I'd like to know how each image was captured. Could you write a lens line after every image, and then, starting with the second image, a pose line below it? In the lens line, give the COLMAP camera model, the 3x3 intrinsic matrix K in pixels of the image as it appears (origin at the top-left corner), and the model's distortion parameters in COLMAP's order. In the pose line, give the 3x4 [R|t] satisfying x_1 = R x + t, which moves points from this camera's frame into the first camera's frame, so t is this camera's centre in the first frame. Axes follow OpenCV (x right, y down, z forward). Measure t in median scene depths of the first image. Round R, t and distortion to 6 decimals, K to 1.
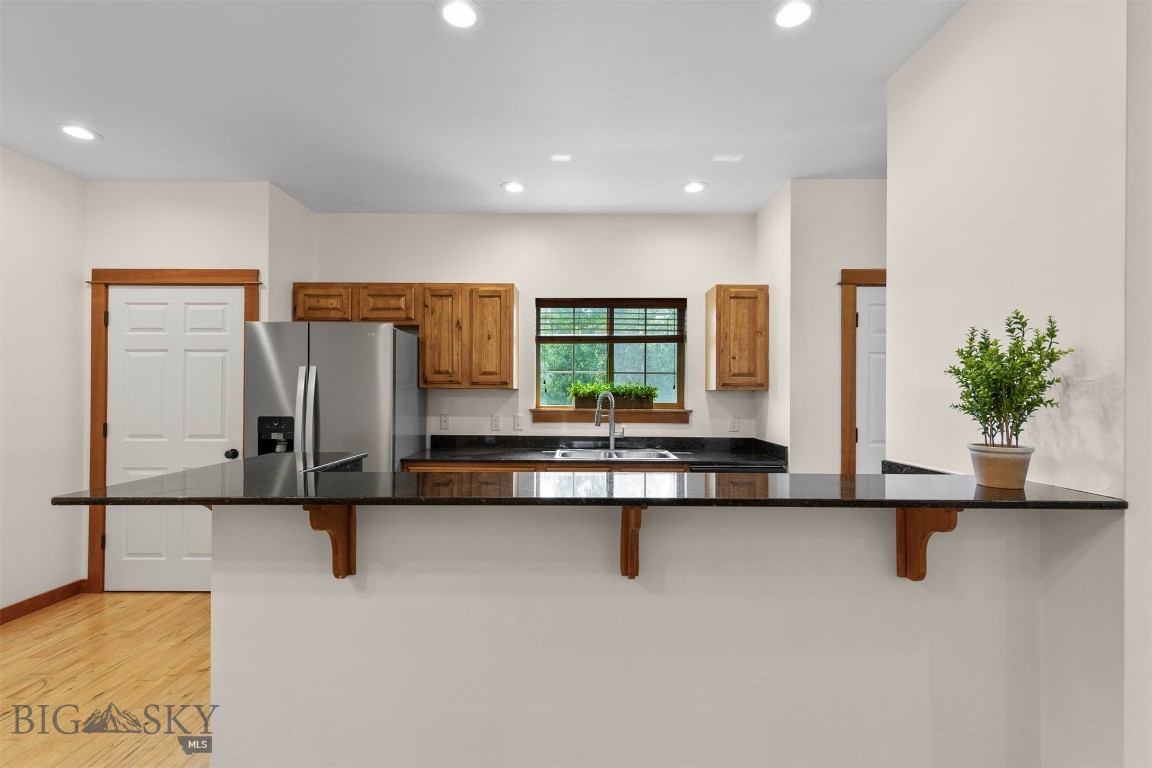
lens RADIAL K [[522.5, 0, 586.4], [0, 522.5, 391.9], [0, 0, 1]] dist [0.003454, 0.000043]
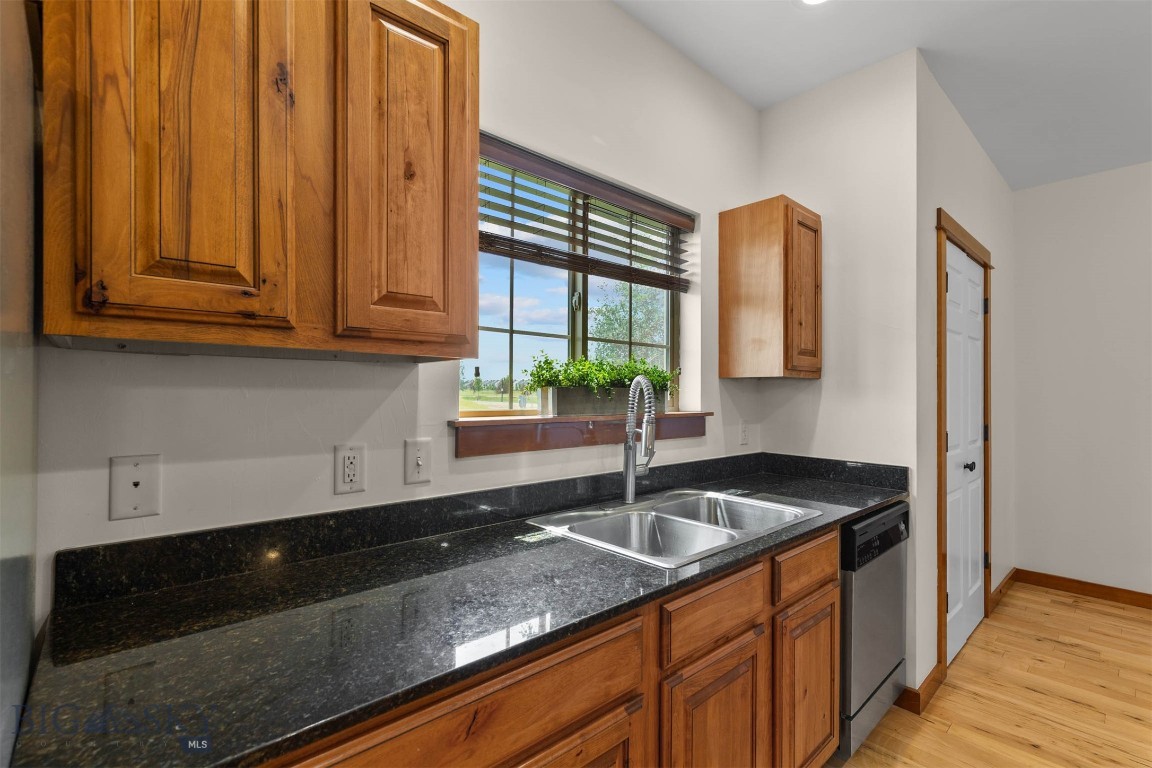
lens RADIAL K [[522.5, 0, 582.5], [0, 522.5, 384.2], [0, 0, 1]] dist [0.003454, 0.000043]
pose [[0.718836, 0.006434, 0.695150, -0.297366], [-0.010784, 0.999940, 0.001896, 0.006978], [-0.695096, -0.008859, 0.718862, 0.698093]]
